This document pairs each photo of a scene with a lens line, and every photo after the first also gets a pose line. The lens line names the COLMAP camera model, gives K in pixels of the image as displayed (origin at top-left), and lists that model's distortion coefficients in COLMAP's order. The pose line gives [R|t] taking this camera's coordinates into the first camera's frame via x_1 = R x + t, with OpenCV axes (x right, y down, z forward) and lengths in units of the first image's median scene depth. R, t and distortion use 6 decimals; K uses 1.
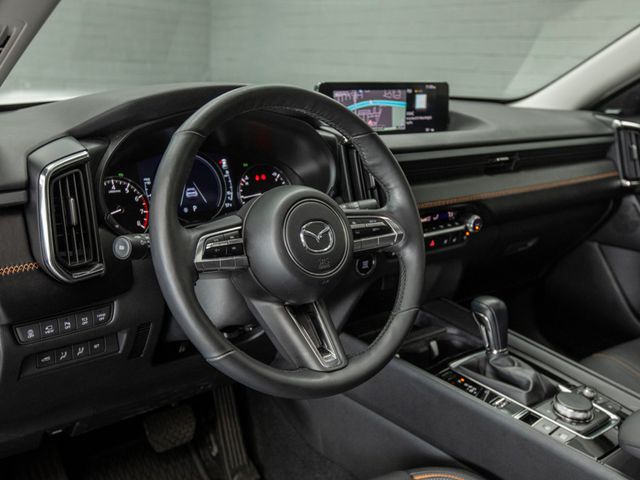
lens RADIAL K [[687.7, 0, 320.0], [0, 687.7, 240.0], [0, 0, 1]] dist [-0.001343, 0.019973]
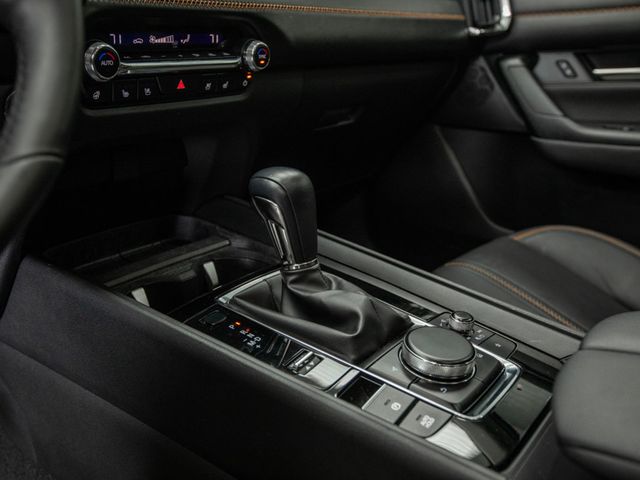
lens RADIAL K [[687.7, 0, 320.0], [0, 687.7, 240.0], [0, 0, 1]] dist [-0.001343, 0.019973]
pose [[0.970959, -0.075939, 0.226874, 0.149728], [0.054260, 0.993475, 0.100314, 0.087021], [-0.233012, -0.085090, 0.968744, 0.464022]]
